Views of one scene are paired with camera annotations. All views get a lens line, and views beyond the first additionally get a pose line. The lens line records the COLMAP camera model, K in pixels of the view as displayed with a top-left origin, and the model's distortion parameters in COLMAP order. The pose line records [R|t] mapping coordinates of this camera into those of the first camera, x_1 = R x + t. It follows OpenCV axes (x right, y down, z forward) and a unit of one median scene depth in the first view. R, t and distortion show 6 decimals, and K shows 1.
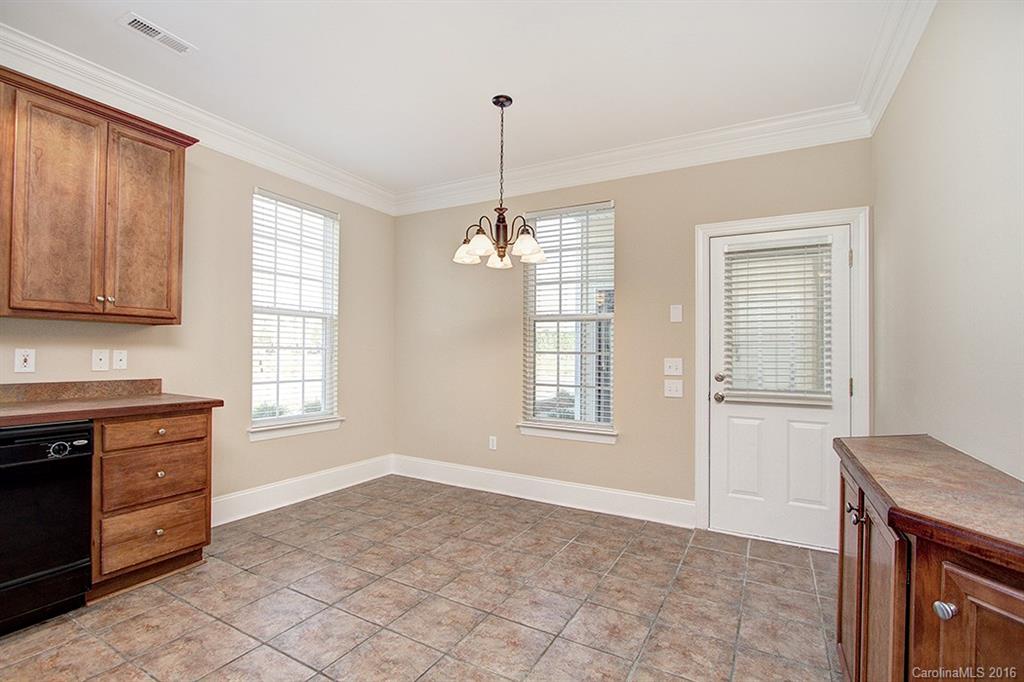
lens RADIAL K [[486.6, 0, 502.9], [0, 486.6, 348.9], [0, 0, 1]] dist [-0.004175, -0.000223]
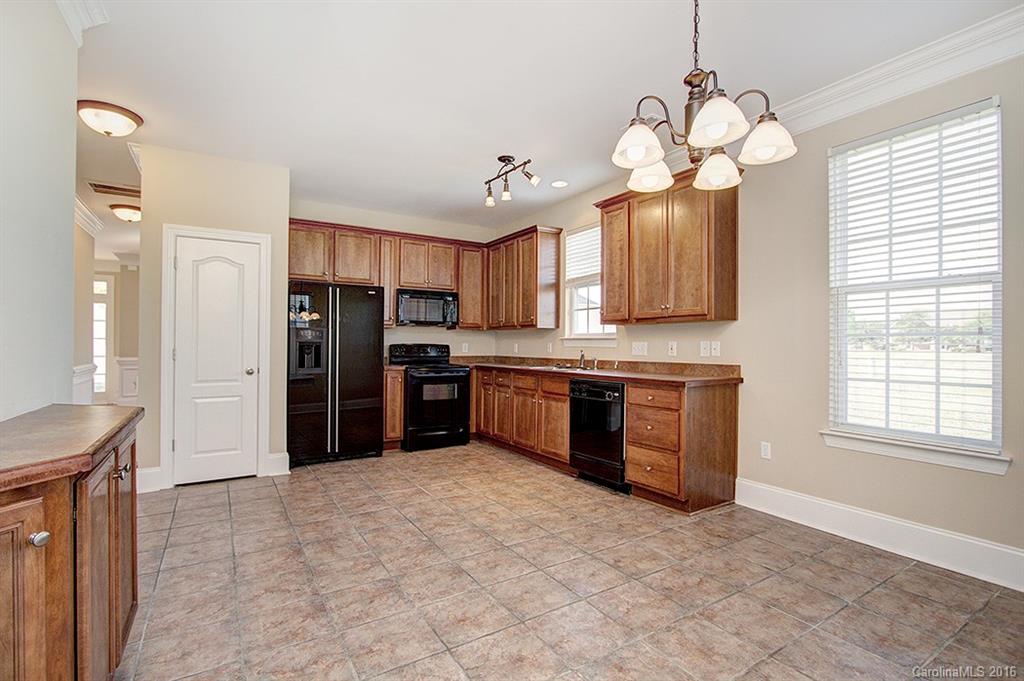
lens RADIAL K [[486.6, 0, 508.8], [0, 486.6, 342.2], [0, 0, 1]] dist [-0.004175, -0.000223]
pose [[-0.490884, -0.022395, -0.870937, 0.691099], [-0.002058, 0.999697, -0.024546, 0.041463], [0.871223, -0.010257, -0.490781, 1.259652]]
